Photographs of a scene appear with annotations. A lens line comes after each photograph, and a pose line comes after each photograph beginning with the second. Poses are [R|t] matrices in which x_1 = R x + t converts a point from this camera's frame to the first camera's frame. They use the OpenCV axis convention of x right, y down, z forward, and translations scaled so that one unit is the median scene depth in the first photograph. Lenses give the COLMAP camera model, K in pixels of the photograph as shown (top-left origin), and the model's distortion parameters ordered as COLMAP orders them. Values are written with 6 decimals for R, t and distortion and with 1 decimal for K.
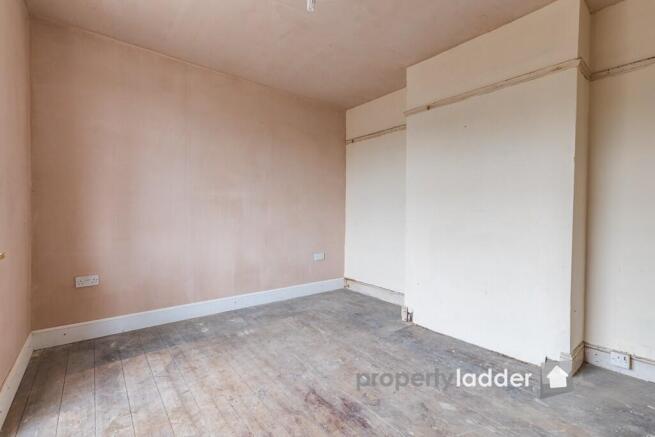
lens RADIAL K [[296.2, 0, 327.1], [0, 296.2, 215.1], [0, 0, 1]] dist [0.004510, 0.000288]
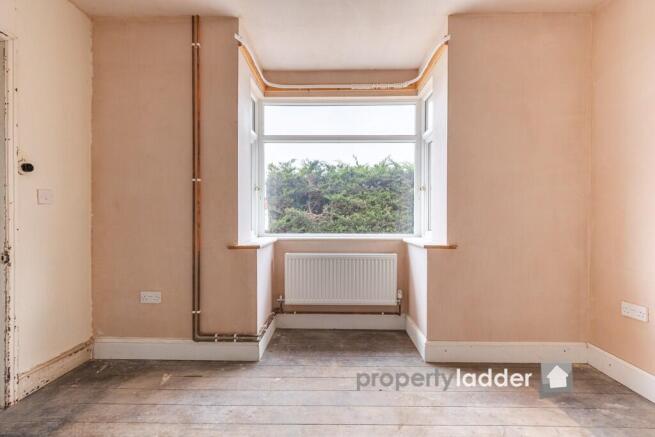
lens RADIAL K [[296.2, 0, 329.3], [0, 296.2, 215.1], [0, 0, 1]] dist [0.004510, 0.000288]
pose [[-0.631974, -0.010936, -0.774912, 0.324265], [-0.019027, 0.999818, 0.001407, -0.007036], [0.774756, 0.015633, -0.632067, 1.112281]]
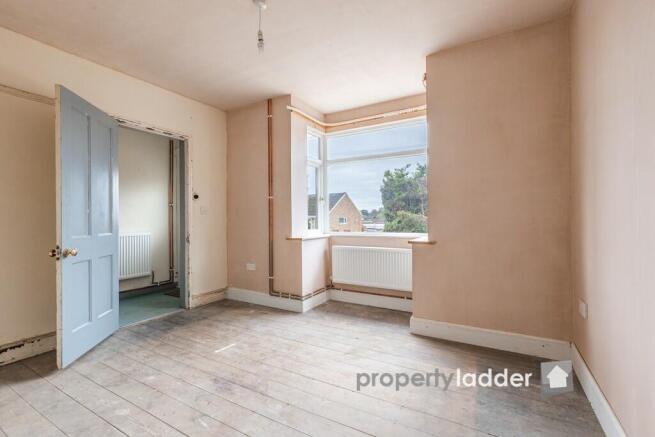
lens RADIAL K [[296.2, 0, 327.5], [0, 296.2, 212.8], [0, 0, 1]] dist [0.004510, 0.000288]
pose [[-0.931540, -0.007126, -0.363570, 0.112083], [-0.004946, 0.999964, -0.006927, -0.021776], [0.363606, -0.004655, -0.931541, 1.875056]]
